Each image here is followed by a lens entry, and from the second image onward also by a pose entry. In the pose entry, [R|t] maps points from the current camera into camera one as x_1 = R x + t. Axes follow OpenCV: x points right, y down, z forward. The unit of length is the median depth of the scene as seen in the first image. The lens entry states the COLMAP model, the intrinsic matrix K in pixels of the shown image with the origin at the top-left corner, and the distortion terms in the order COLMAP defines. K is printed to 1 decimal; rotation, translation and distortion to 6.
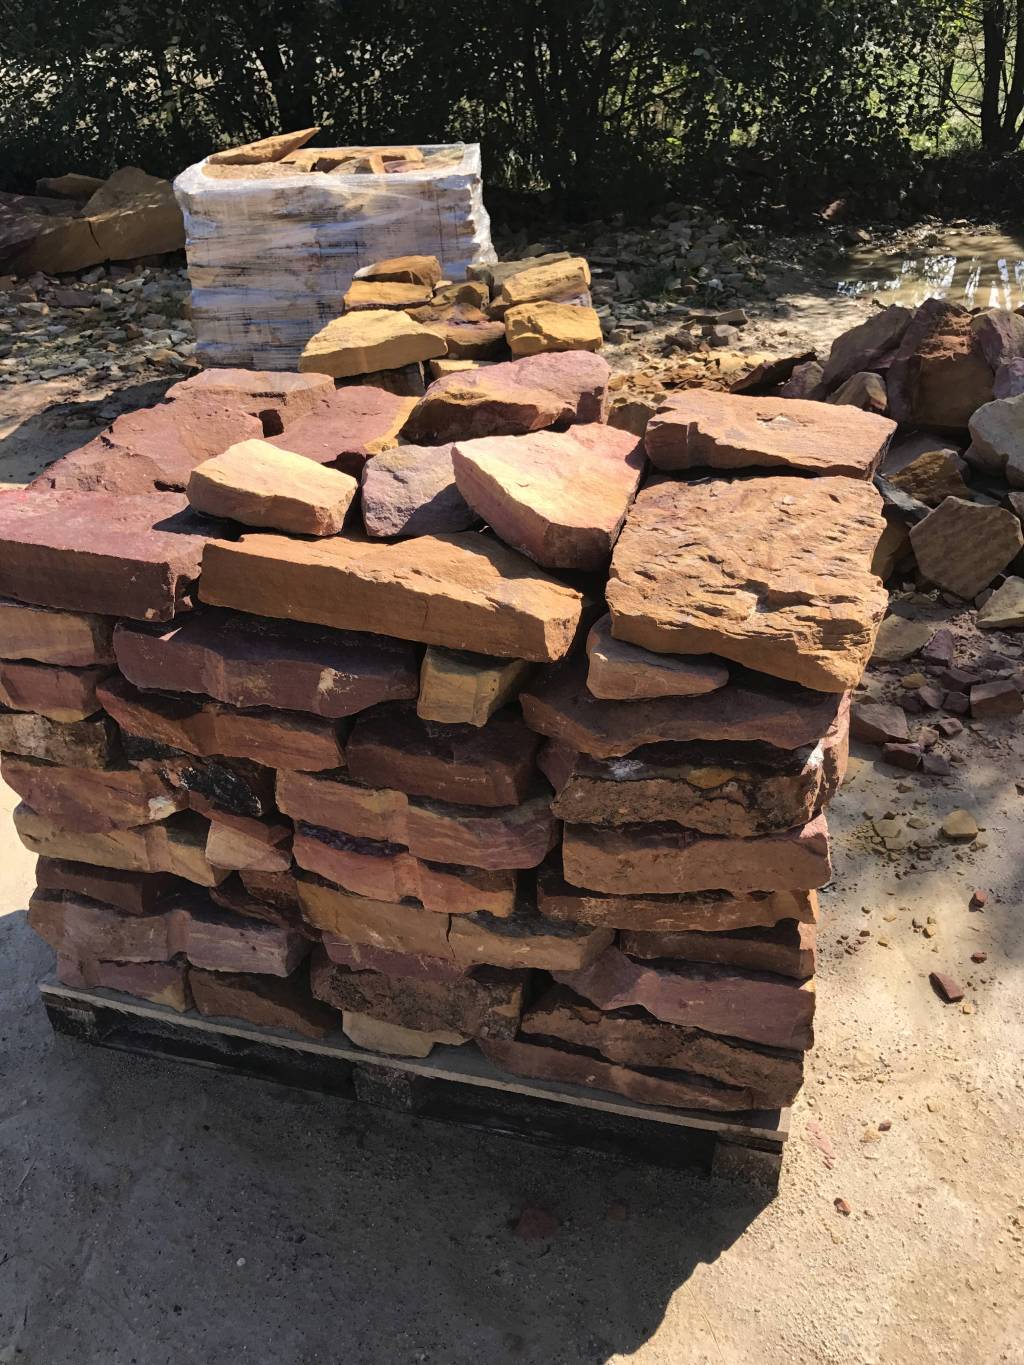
lens RADIAL K [[1105.6, 0, 510.7], [0, 1105.6, 703.9], [0, 0, 1]] dist [0.000764, 0.005395]
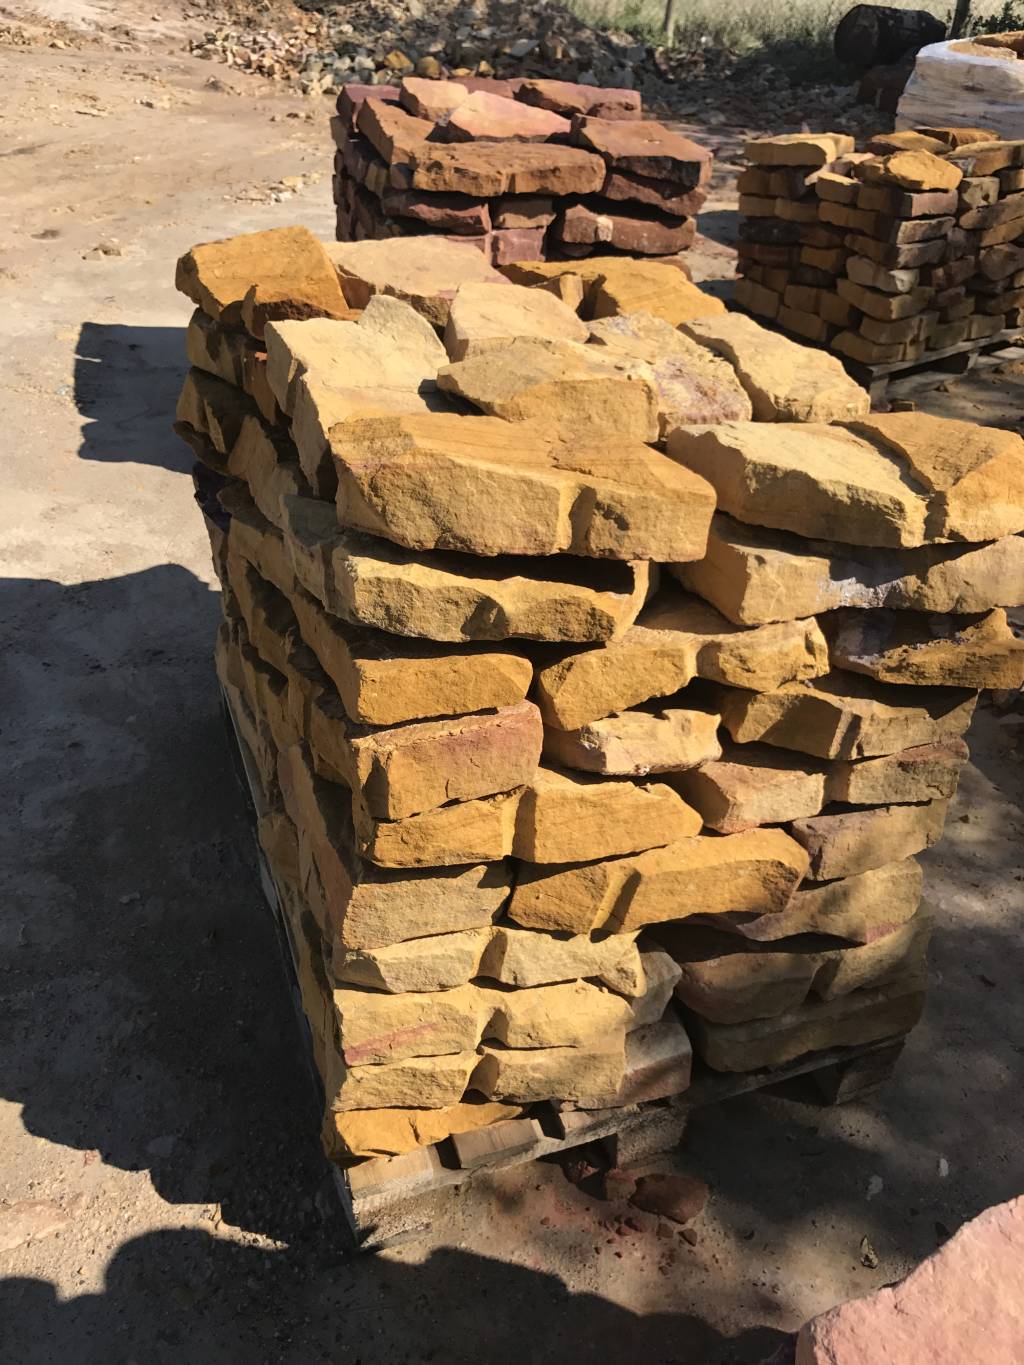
lens RADIAL K [[1116.7, 0, 513.8], [0, 1116.7, 674.9], [0, 0, 1]] dist [0.009875, -0.018915]
pose [[0.559978, 0.528039, -0.638435, 1.696755], [-0.507392, 0.827743, 0.239573, 0.114869], [0.654964, 0.189781, 0.731440, -0.222596]]
